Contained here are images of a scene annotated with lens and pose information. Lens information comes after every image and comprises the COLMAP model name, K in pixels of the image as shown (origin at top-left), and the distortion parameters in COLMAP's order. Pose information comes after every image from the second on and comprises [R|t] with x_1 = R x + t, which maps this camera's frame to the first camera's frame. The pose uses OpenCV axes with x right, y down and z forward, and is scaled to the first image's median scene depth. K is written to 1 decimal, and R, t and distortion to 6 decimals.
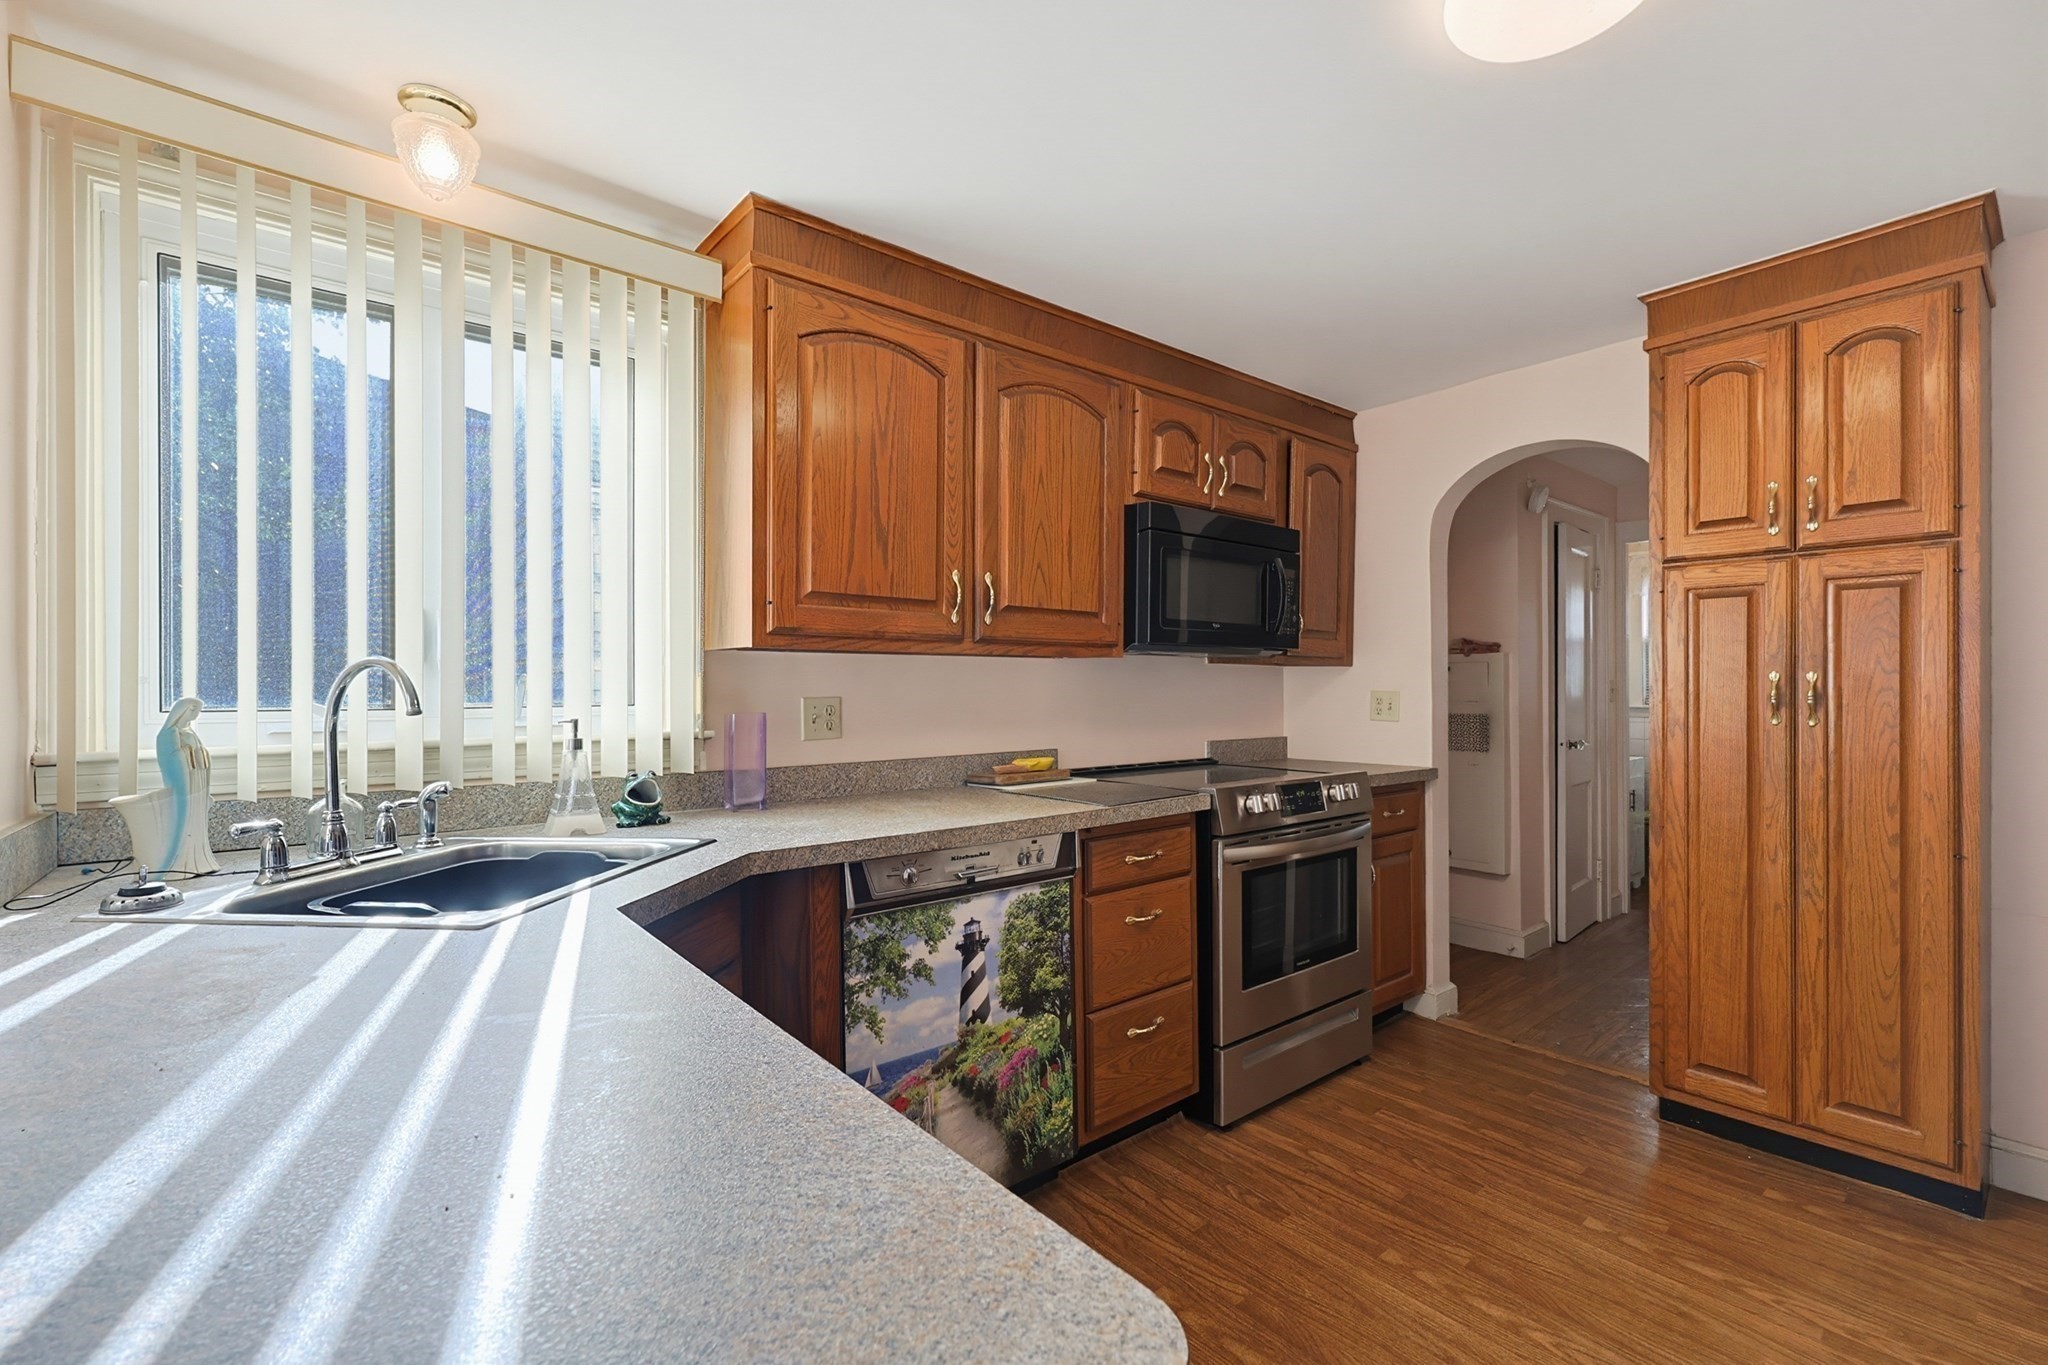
lens RADIAL K [[879.1, 0, 1024.6], [0, 879.1, 688.3], [0, 0, 1]] dist [0.002111, 0.000129]
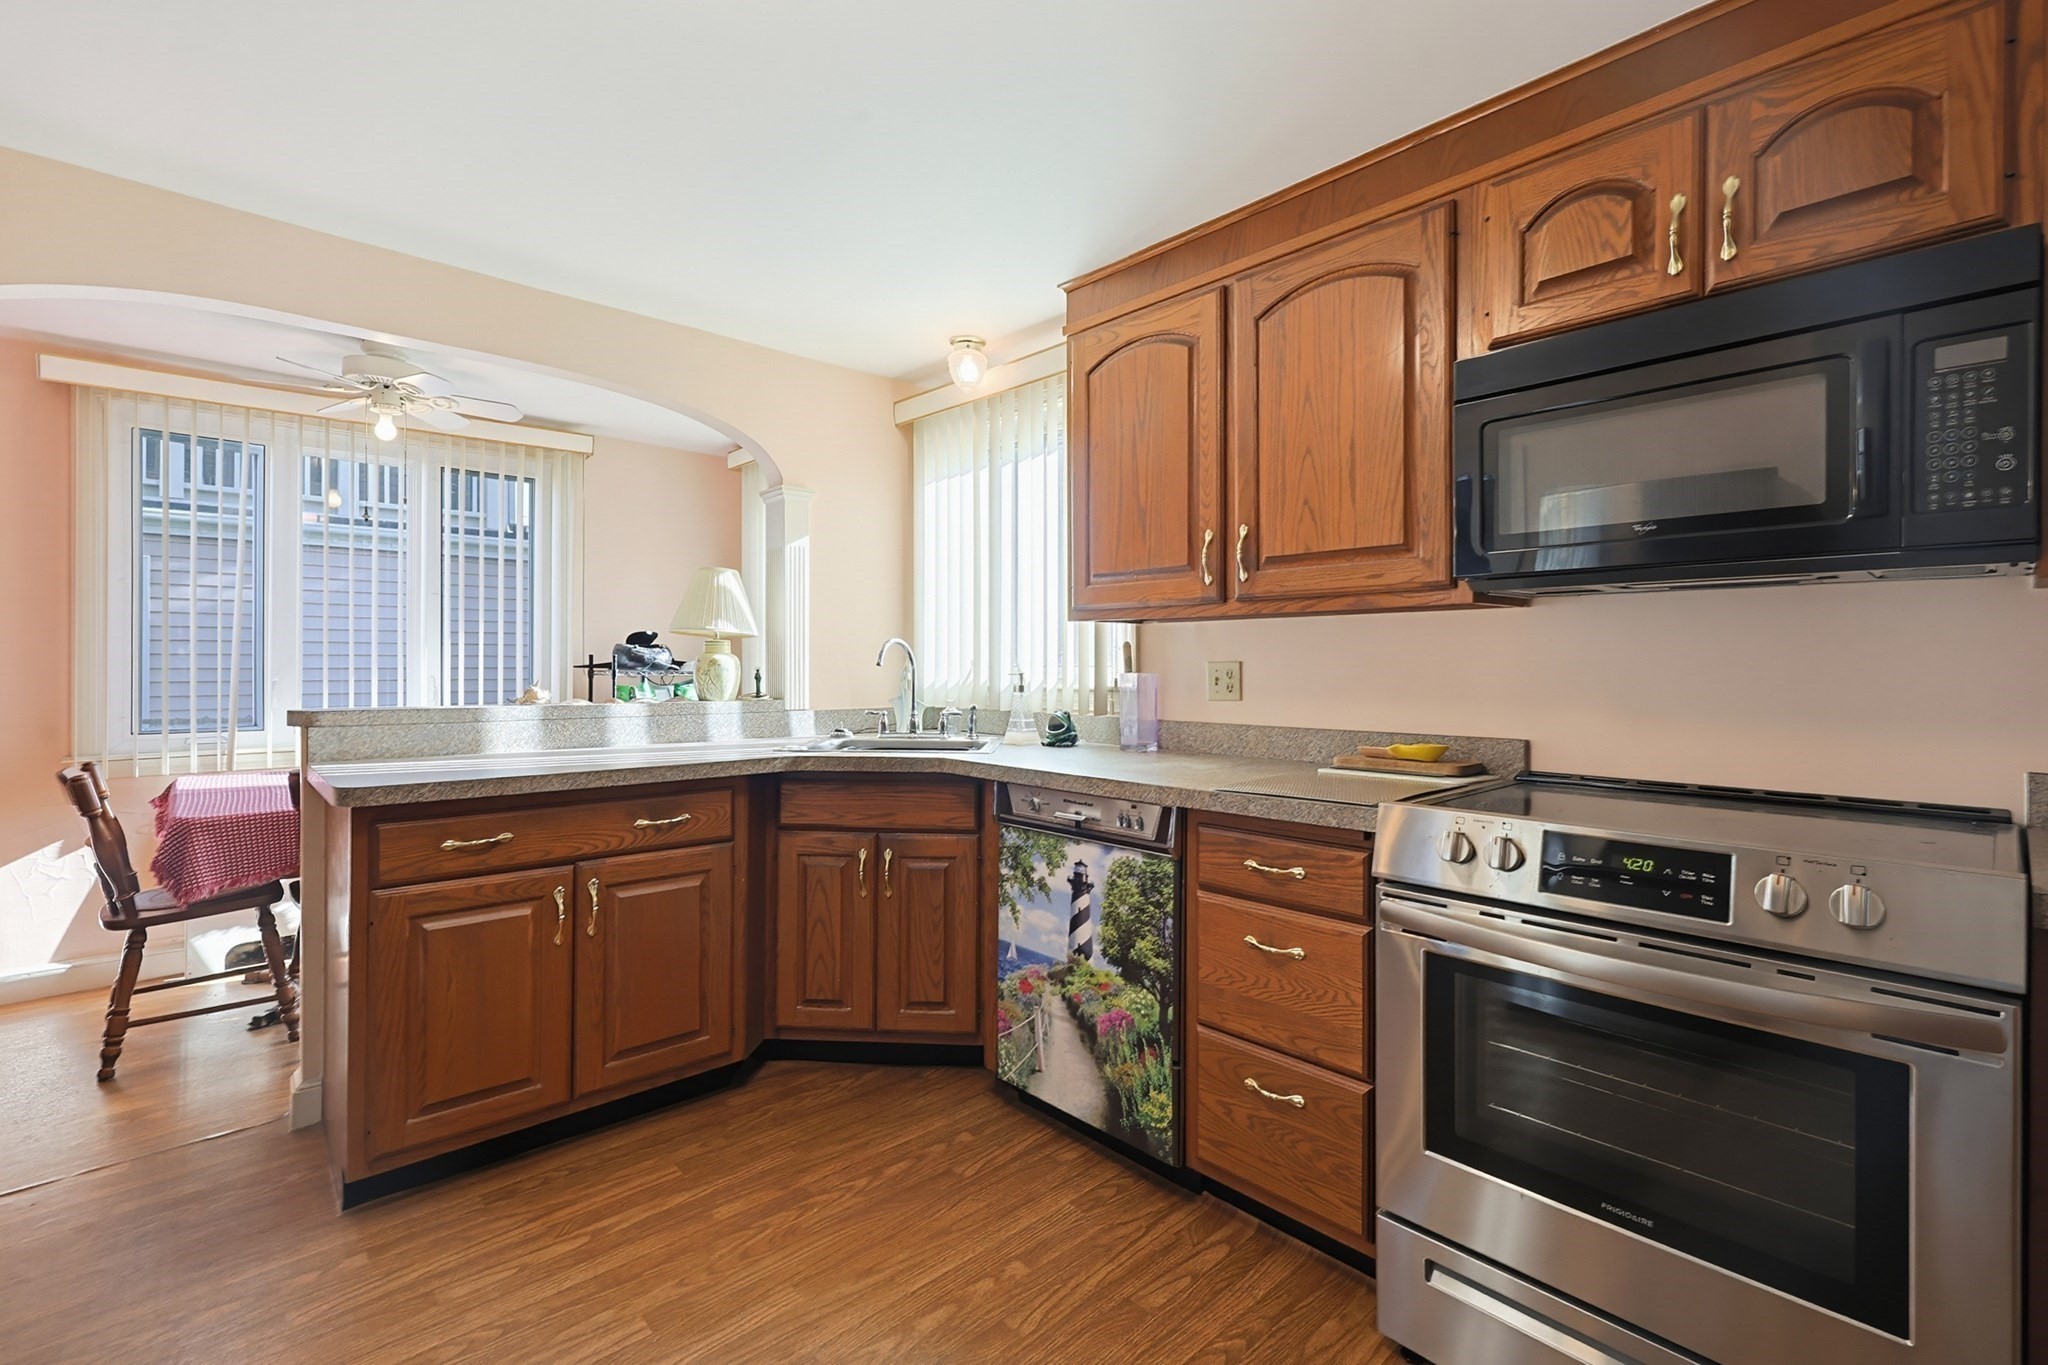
lens RADIAL K [[894.8, 0, 1060.4], [0, 894.8, 663.5], [0, 0, 1]] dist [-0.001883, -0.000167]
pose [[0.083316, 0.002134, -0.996521, 0.977990], [-0.001797, 0.999996, 0.001992, 0.012838], [0.996522, 0.001625, 0.083320, 0.819263]]
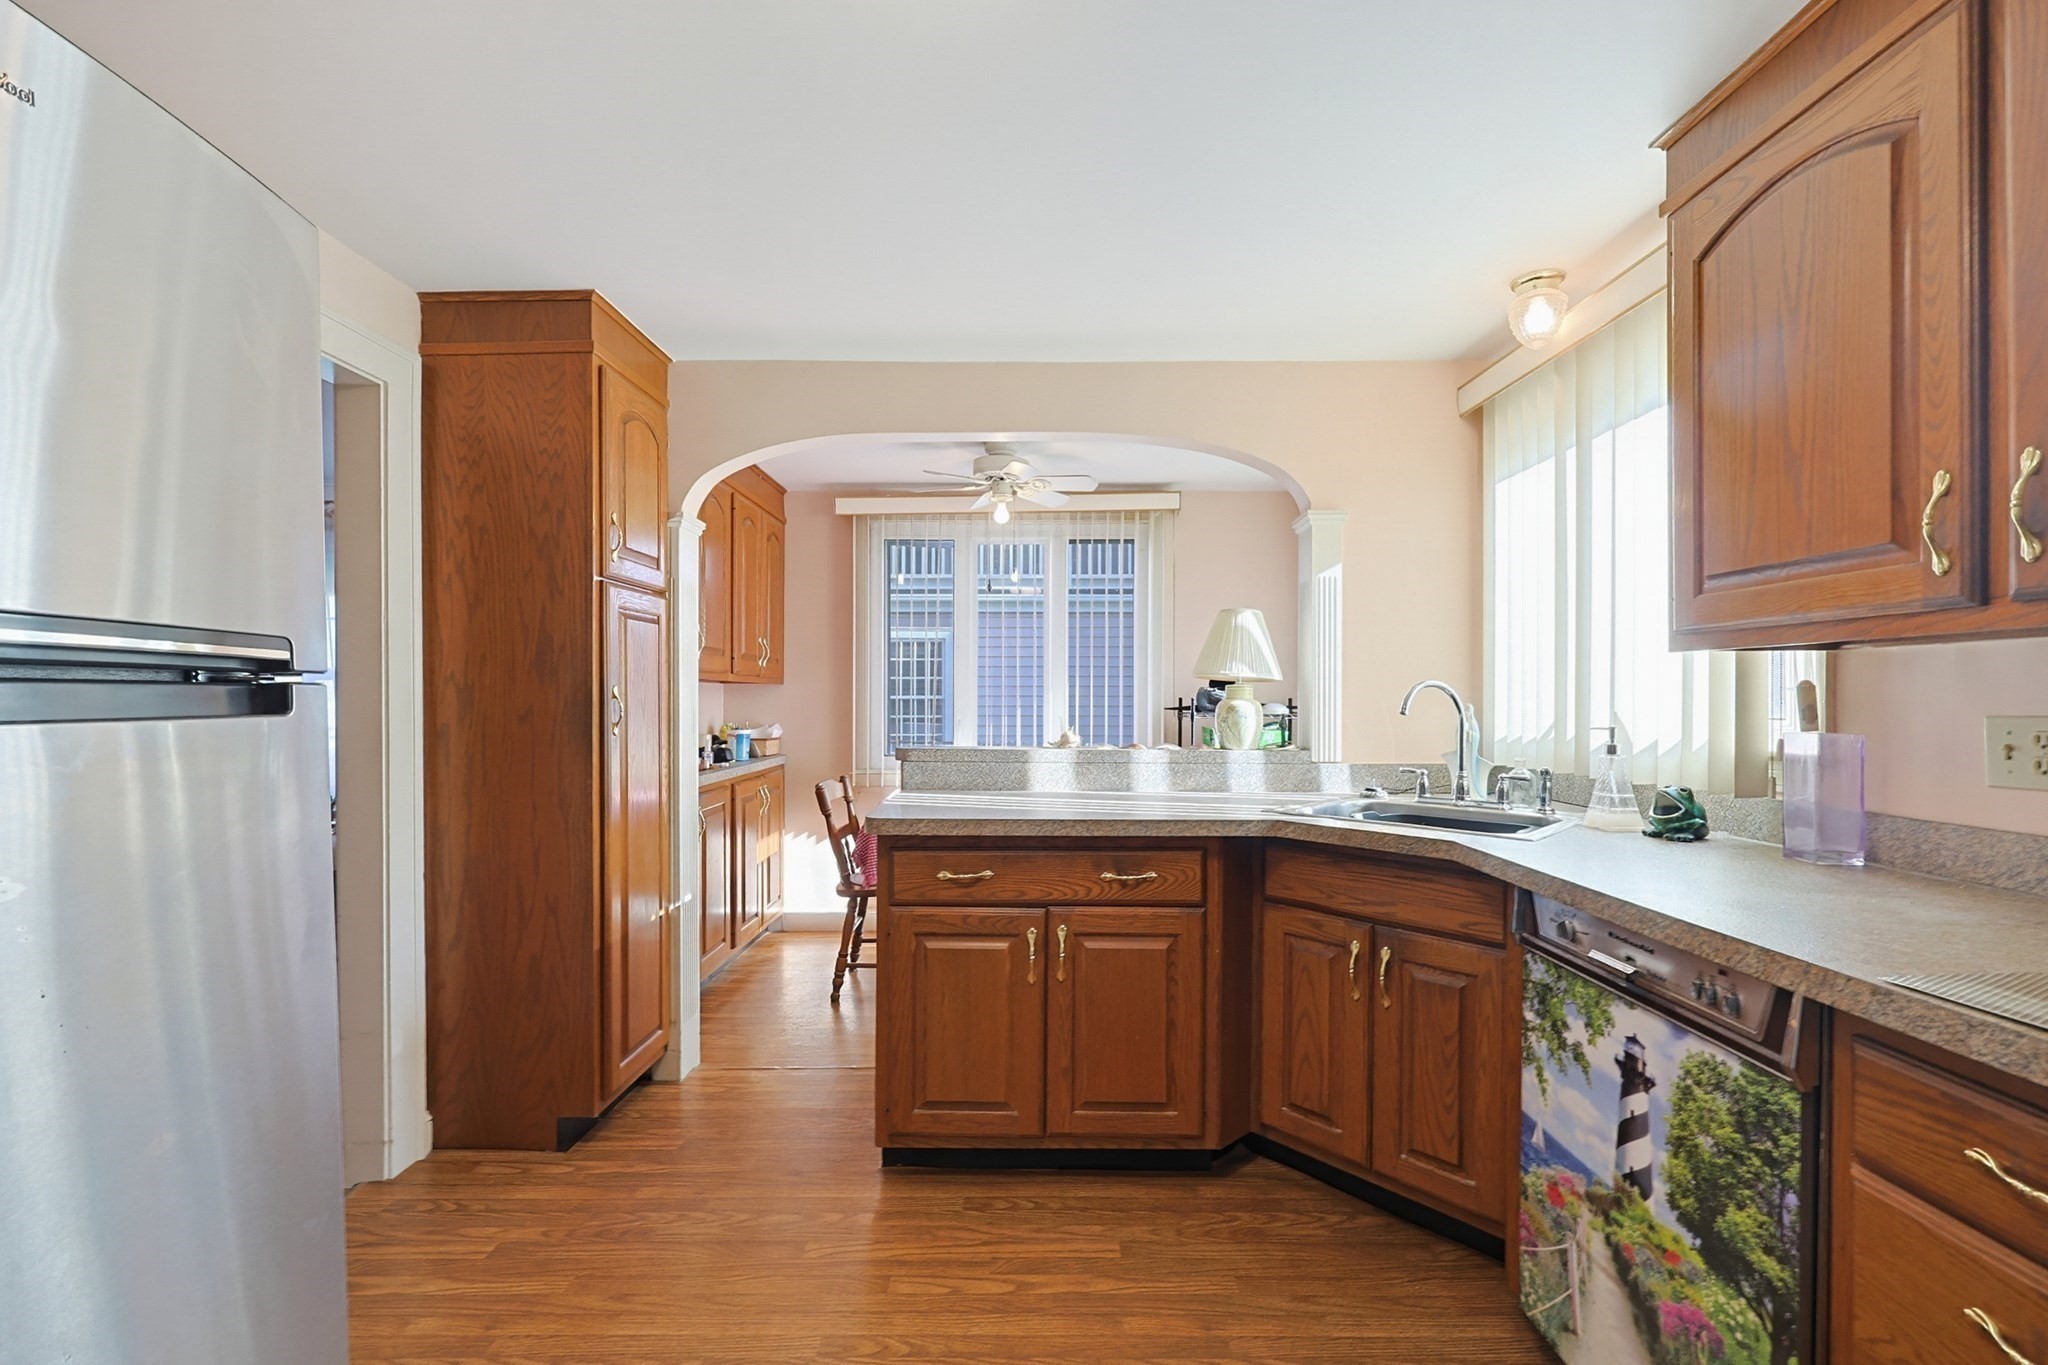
lens RADIAL K [[870.9, 0, 1033.2], [0, 870.9, 701.5], [0, 0, 1]] dist [0.000828, -0.000383]
pose [[-0.633904, 0.005340, -0.773393, 0.712080], [0.002017, 0.999984, 0.005251, -0.003929], [0.773409, 0.001768, -0.633905, 0.992614]]
